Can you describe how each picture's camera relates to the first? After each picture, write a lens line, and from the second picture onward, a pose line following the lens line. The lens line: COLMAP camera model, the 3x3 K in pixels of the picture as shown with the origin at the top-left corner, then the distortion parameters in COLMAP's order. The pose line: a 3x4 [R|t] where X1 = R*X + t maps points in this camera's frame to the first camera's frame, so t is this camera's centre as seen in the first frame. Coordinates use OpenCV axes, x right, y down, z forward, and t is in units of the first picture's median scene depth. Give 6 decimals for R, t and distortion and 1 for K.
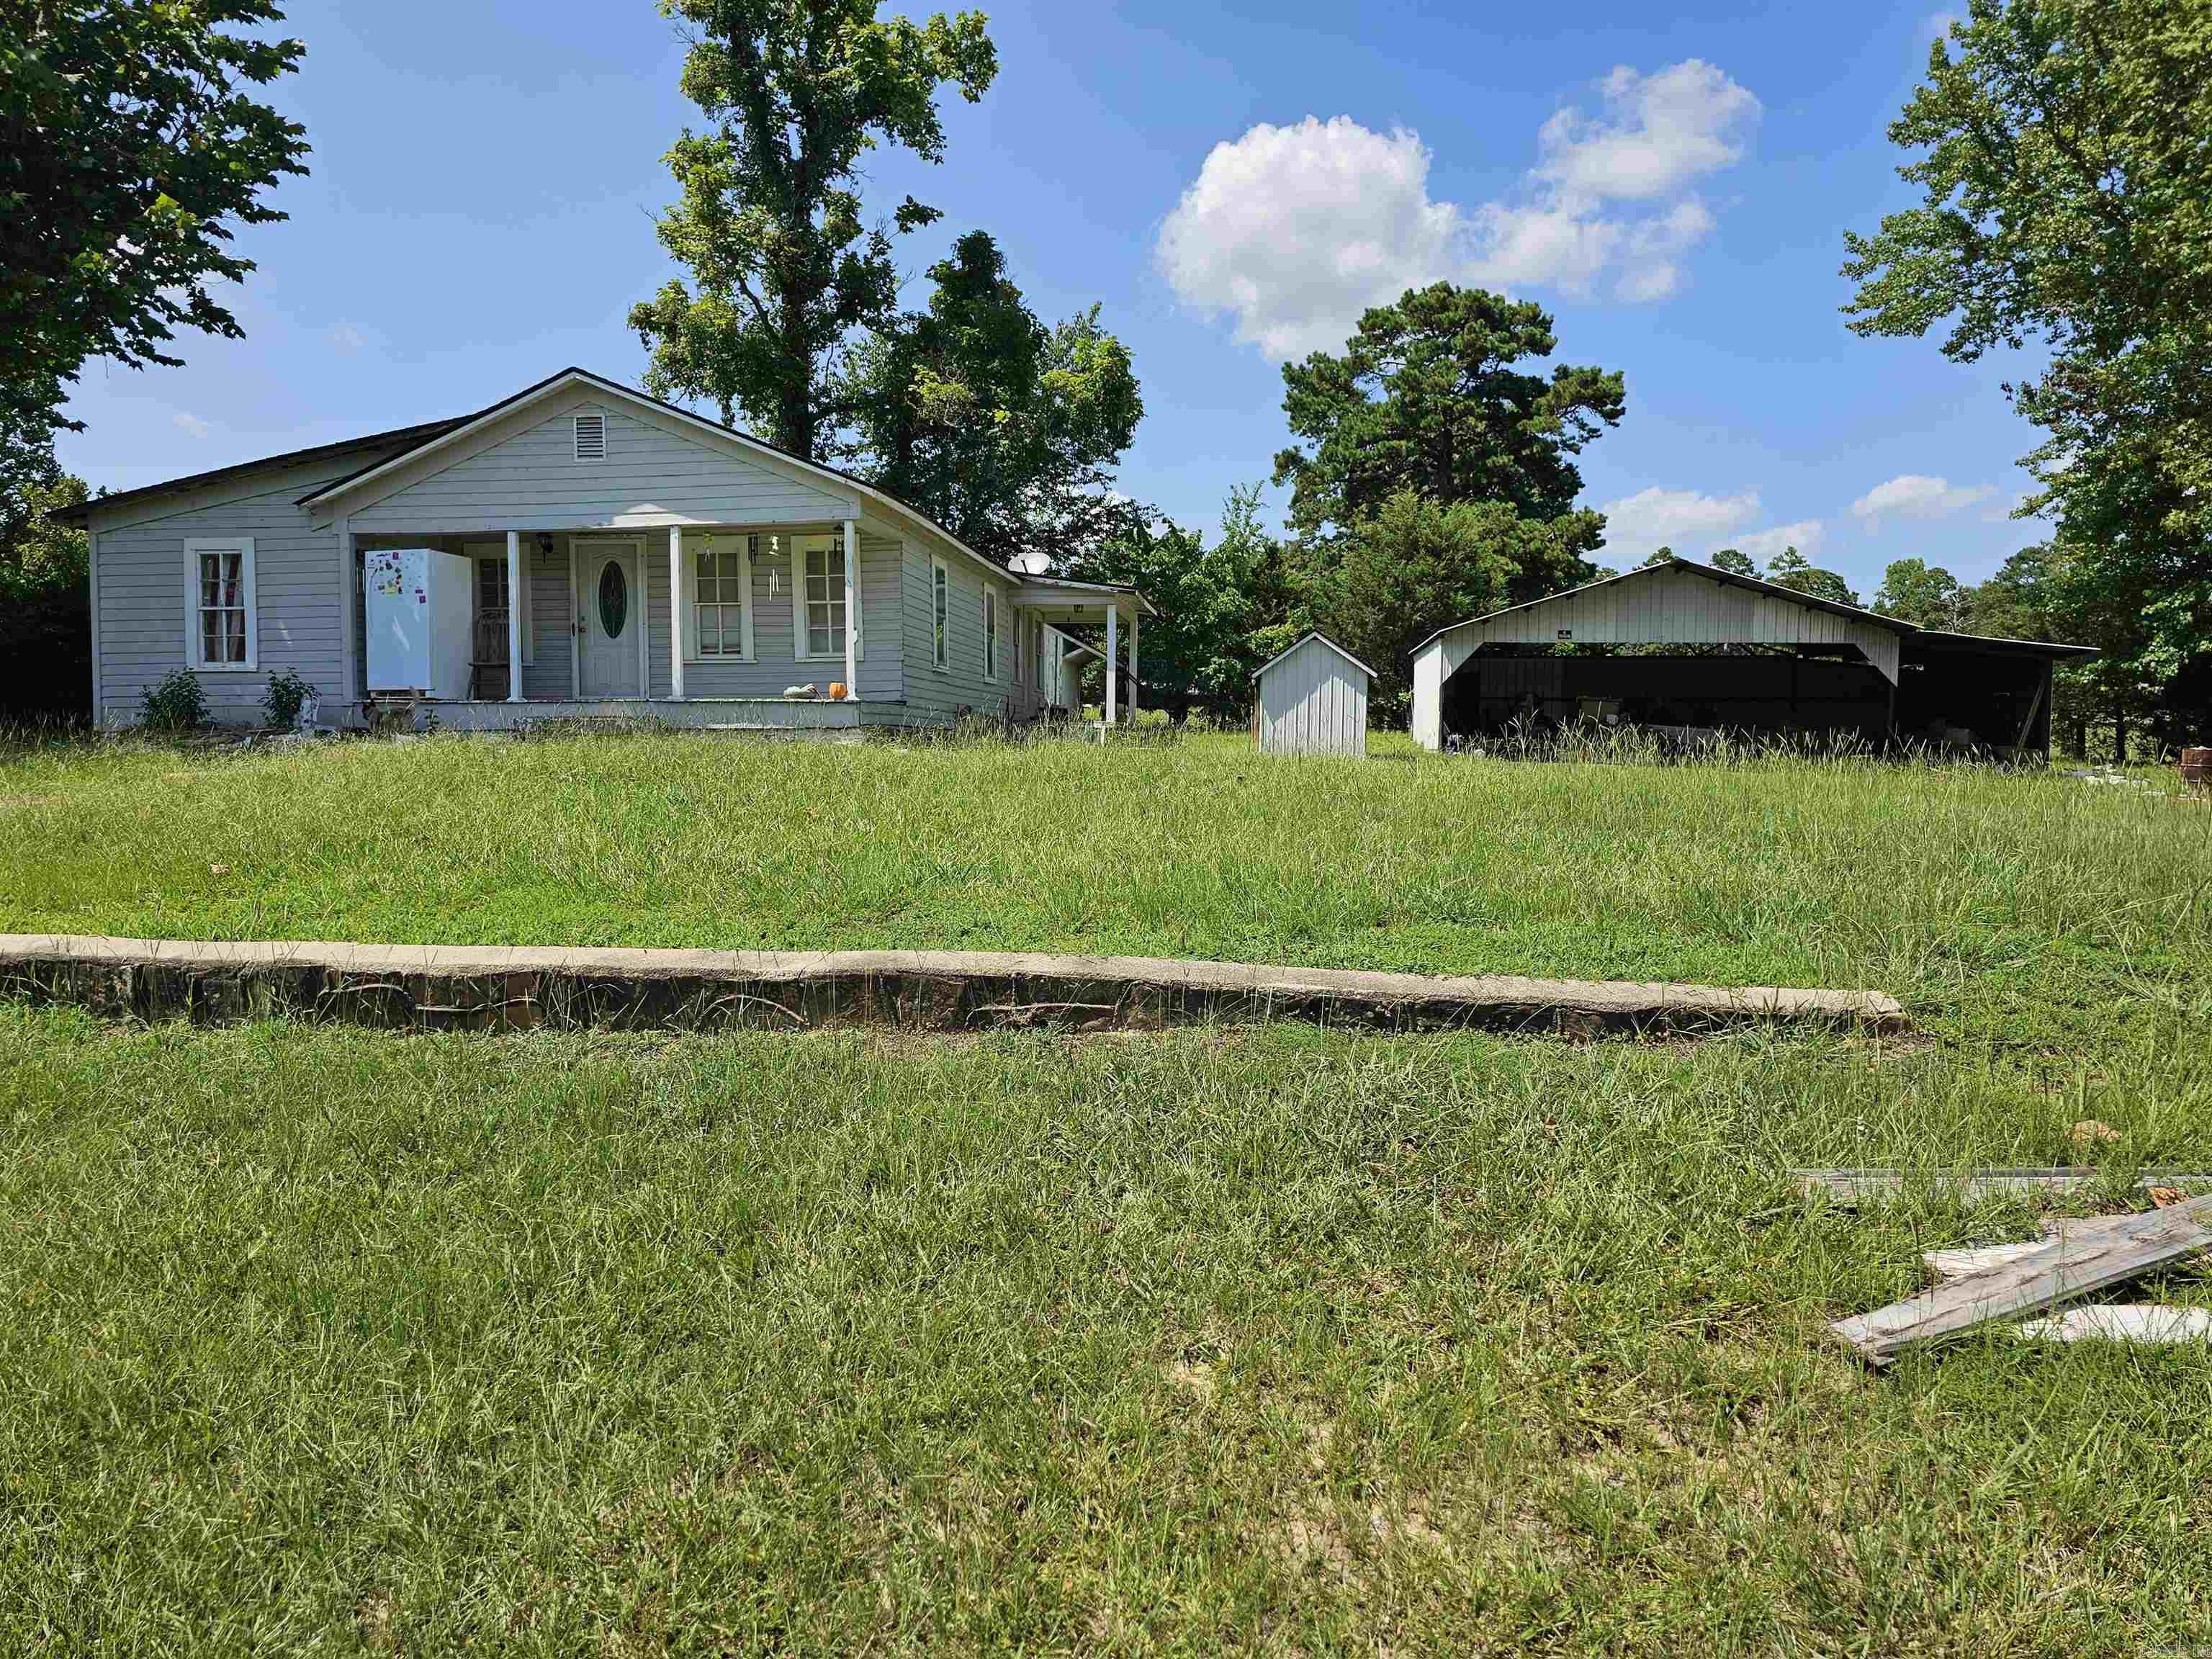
lens RADIAL K [[1485.3, 0, 1099.1], [0, 1485.3, 819.6], [0, 0, 1]] dist [0.062806, -0.049882]
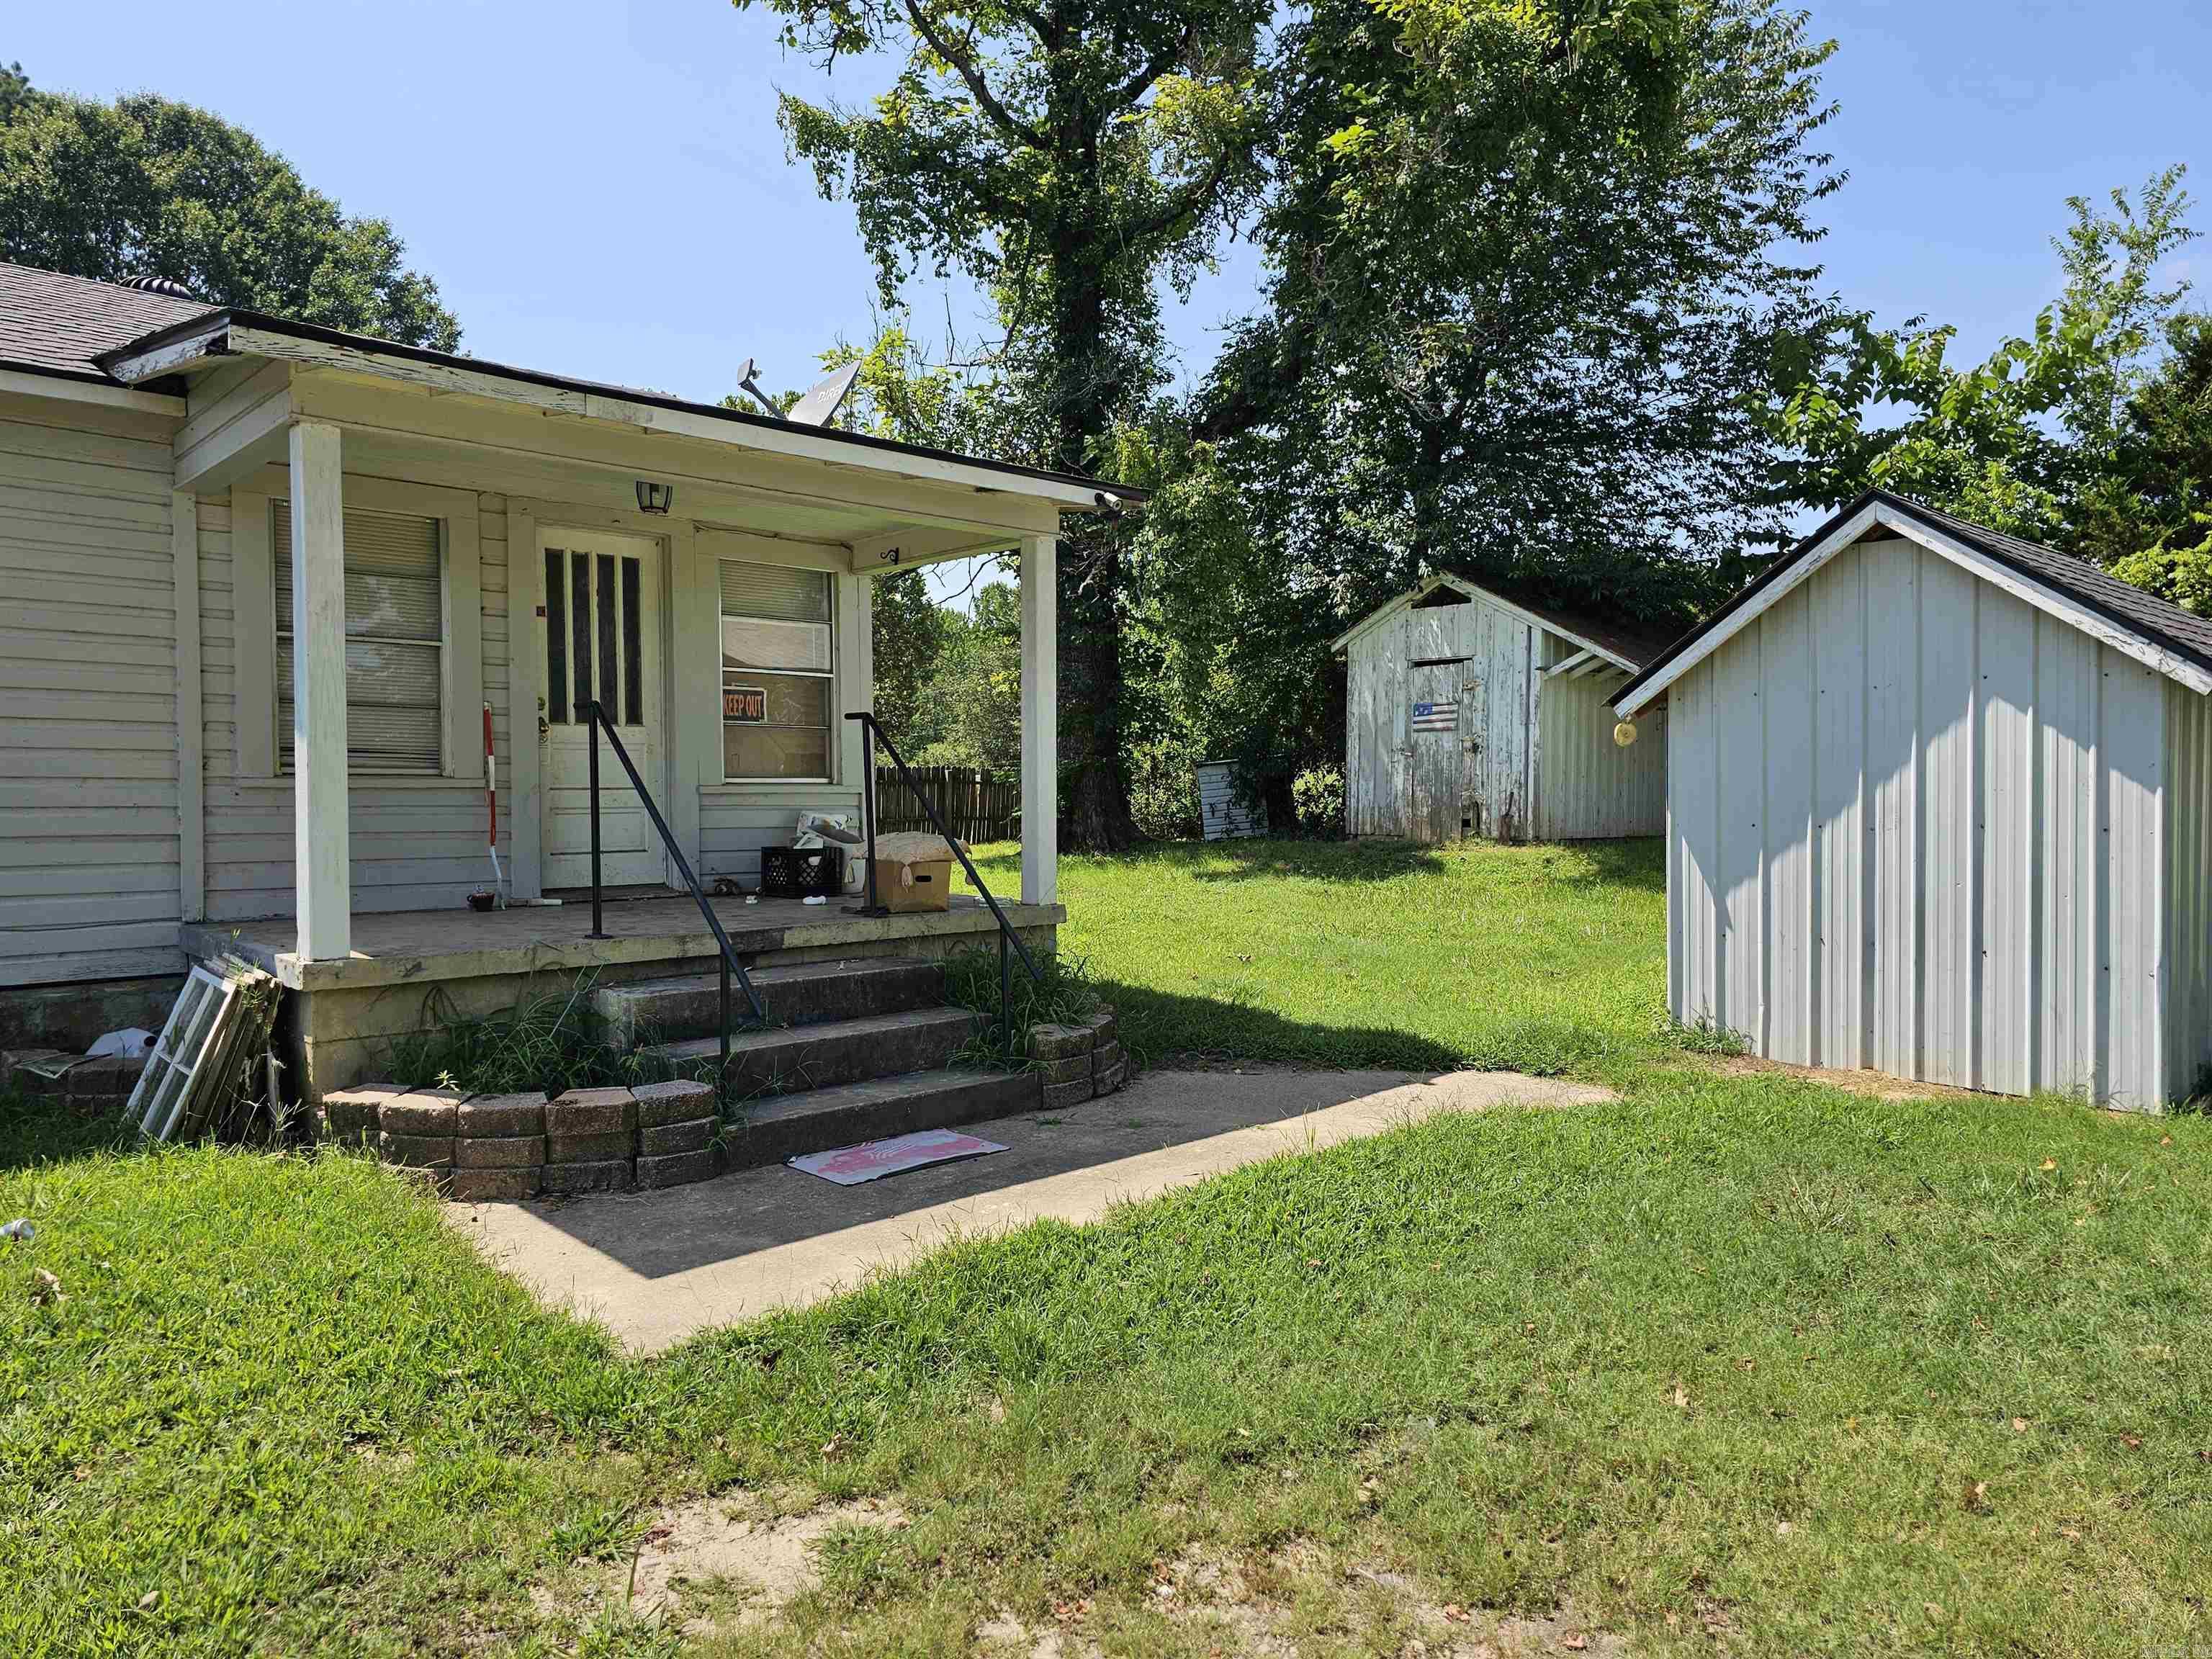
lens RADIAL K [[1485.3, 0, 1099.1], [0, 1485.3, 819.6], [0, 0, 1]] dist [0.062806, -0.049882]
pose [[0.773543, 0.003860, -0.633732, 0.179688], [-0.022520, 0.999517, -0.021401, -0.065047], [0.633344, 0.030826, 0.773256, 0.689943]]
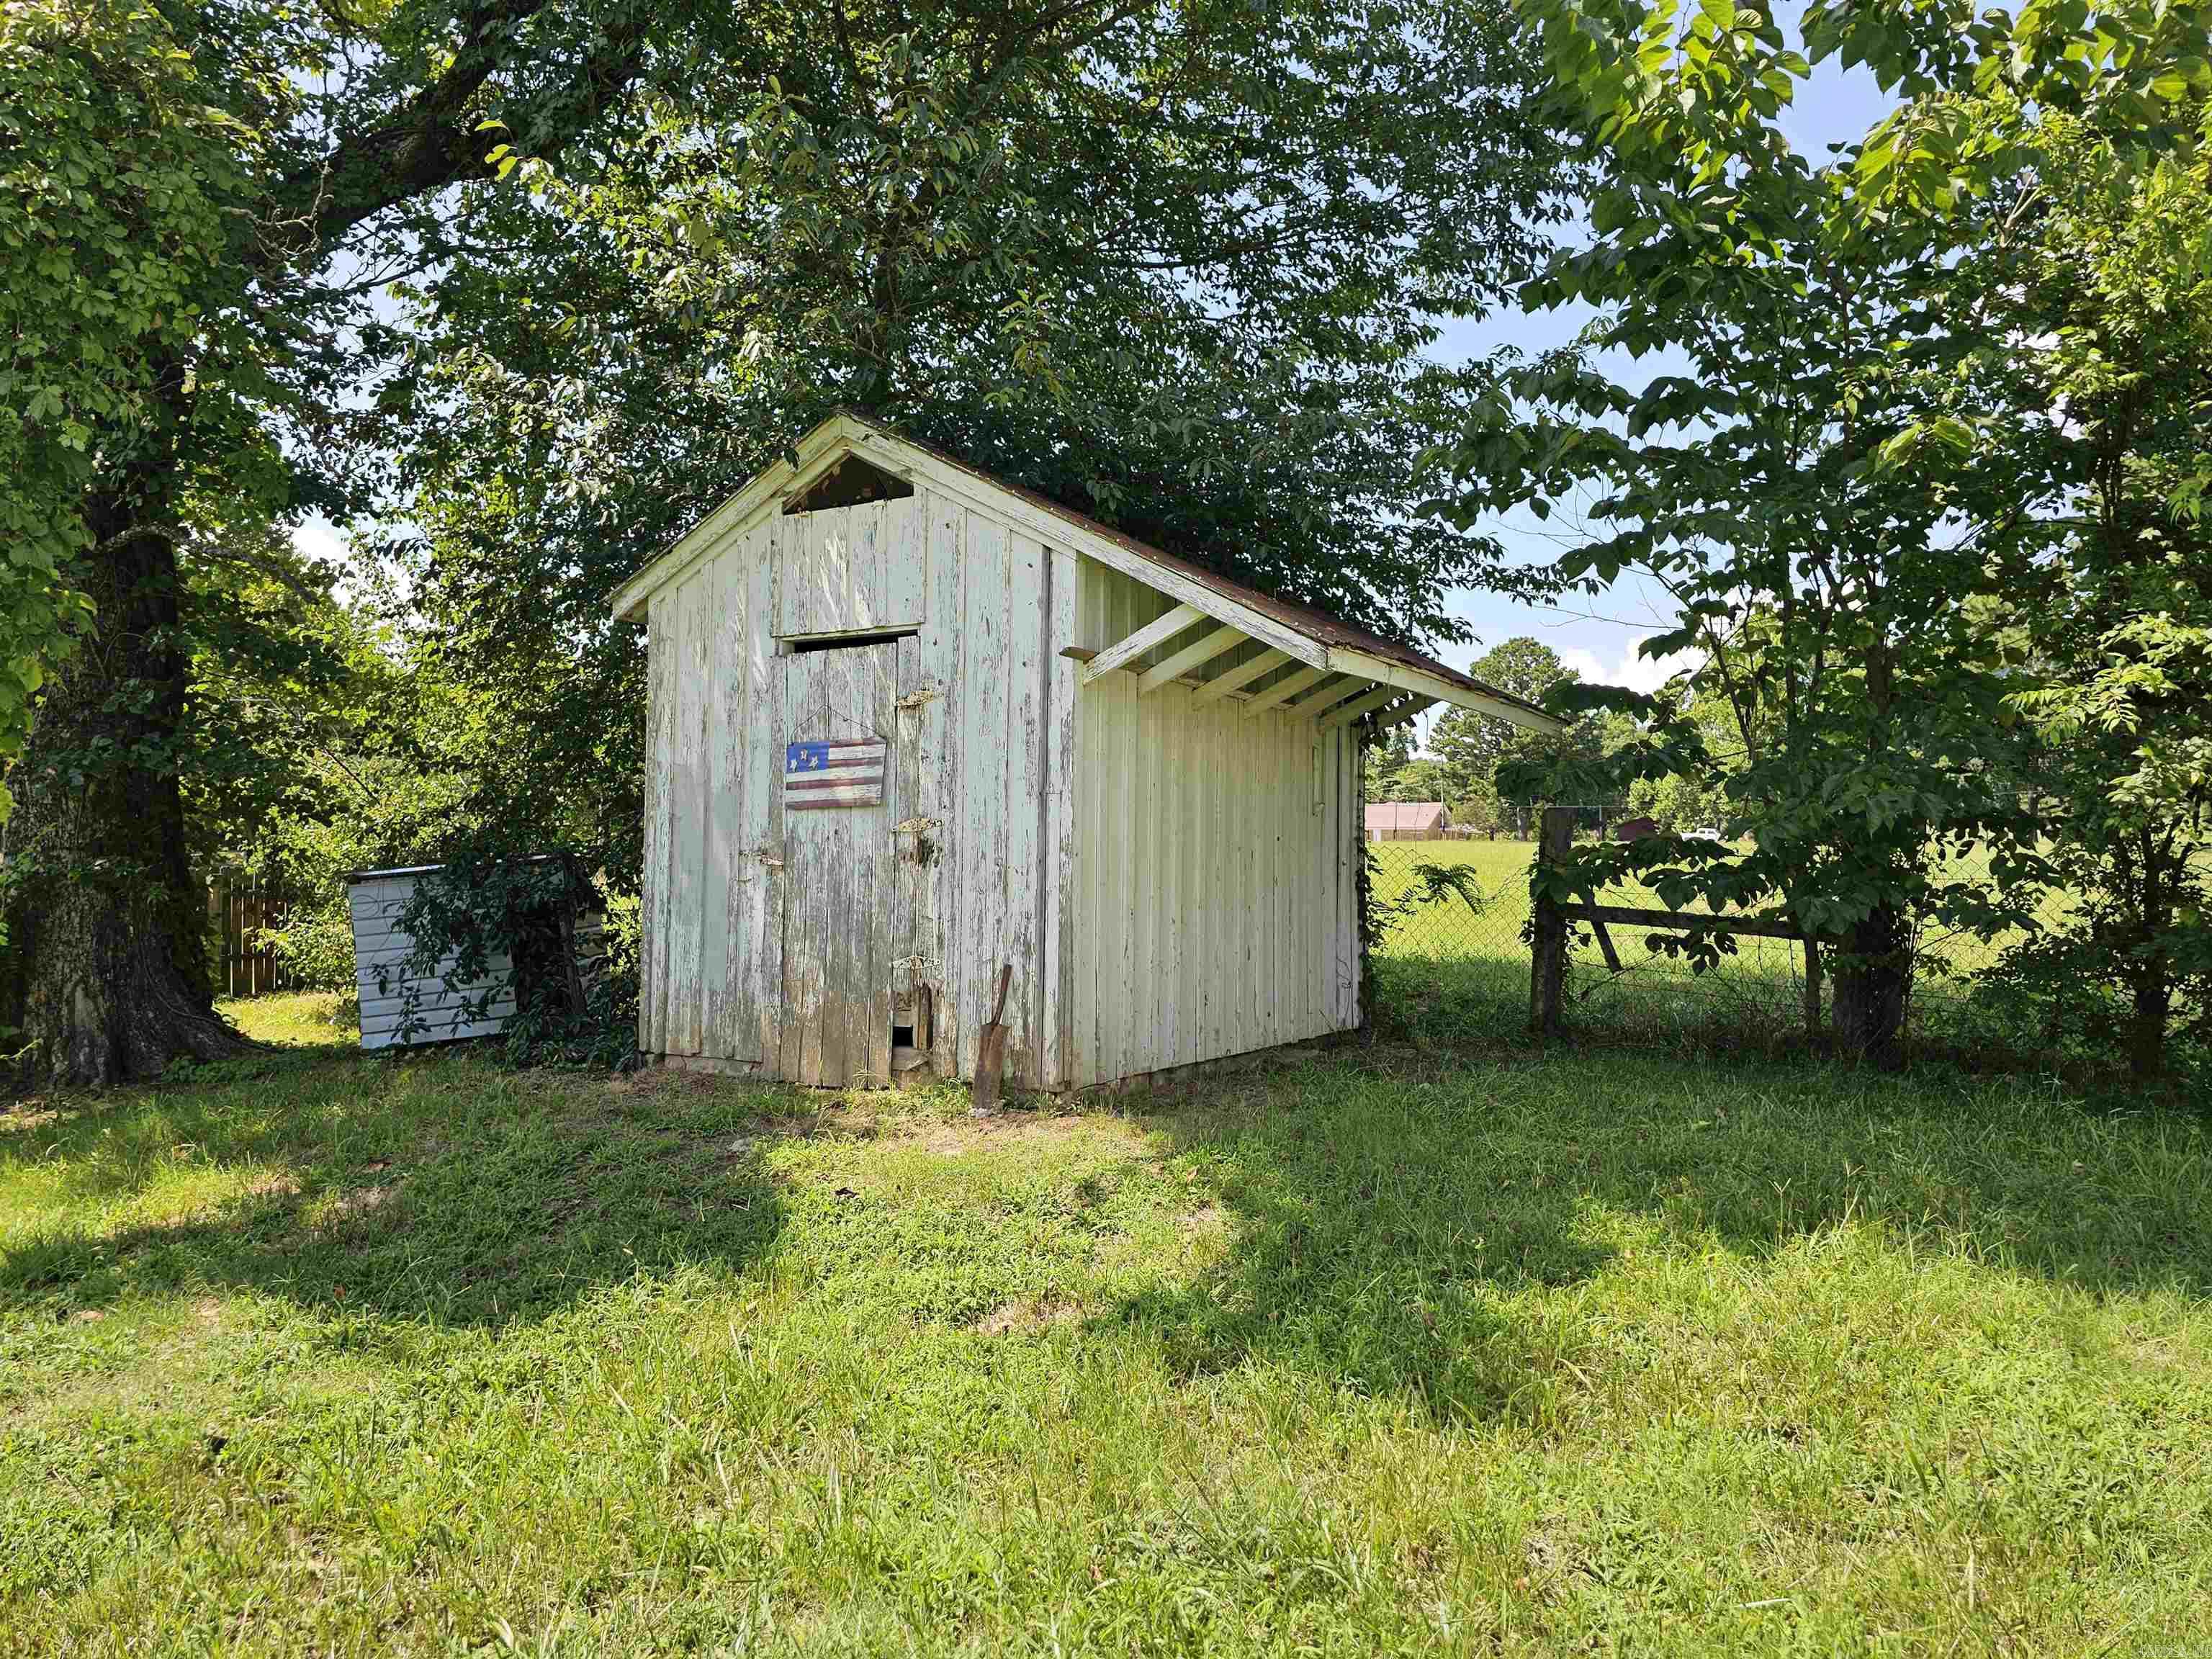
lens RADIAL K [[1485.3, 0, 1099.1], [0, 1485.3, 819.6], [0, 0, 1]] dist [0.062806, -0.049882]
pose [[0.919872, -0.015222, -0.391923, 0.052143], [-0.015368, 0.997080, -0.074796, -0.094236], [0.391918, 0.074826, 0.916952, 1.002104]]
